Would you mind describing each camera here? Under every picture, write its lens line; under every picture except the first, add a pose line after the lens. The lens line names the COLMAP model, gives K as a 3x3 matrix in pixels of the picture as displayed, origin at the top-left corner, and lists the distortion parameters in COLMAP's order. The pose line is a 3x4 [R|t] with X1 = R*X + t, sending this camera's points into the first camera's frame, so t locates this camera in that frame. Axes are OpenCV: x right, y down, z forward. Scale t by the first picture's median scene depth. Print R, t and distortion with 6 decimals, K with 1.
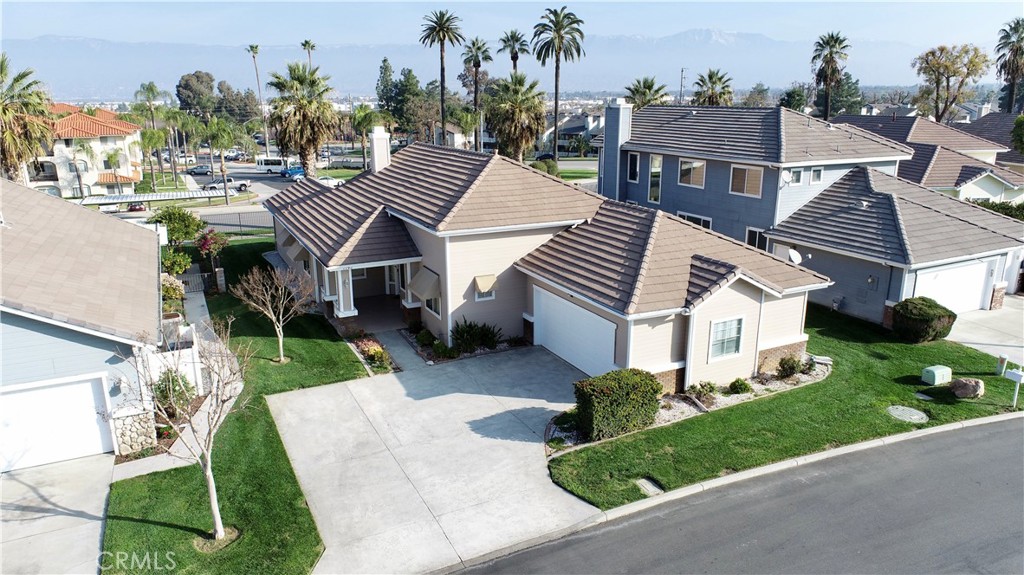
lens RADIAL K [[689.5, 0, 512.0], [0, 689.5, 287.5], [0, 0, 1]] dist [-0.013868, 0.006147]
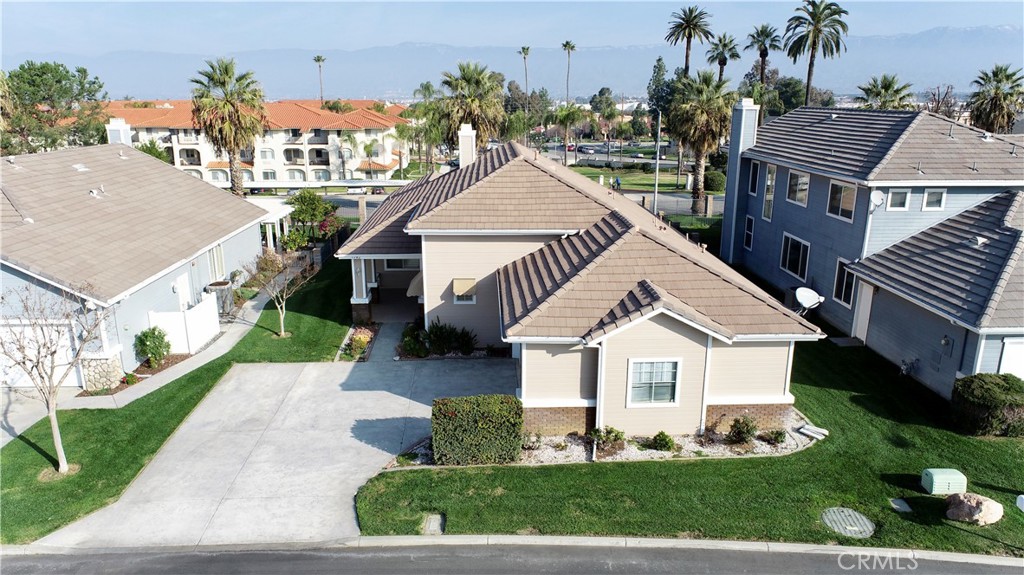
lens RADIAL K [[689.5, 0, 512.0], [0, 689.5, 287.5], [0, 0, 1]] dist [-0.013868, 0.006147]
pose [[0.911185, 0.114221, -0.395848, 0.402418], [-0.114022, 0.993185, 0.024119, -0.035742], [0.395906, 0.023158, 0.917999, 0.129527]]
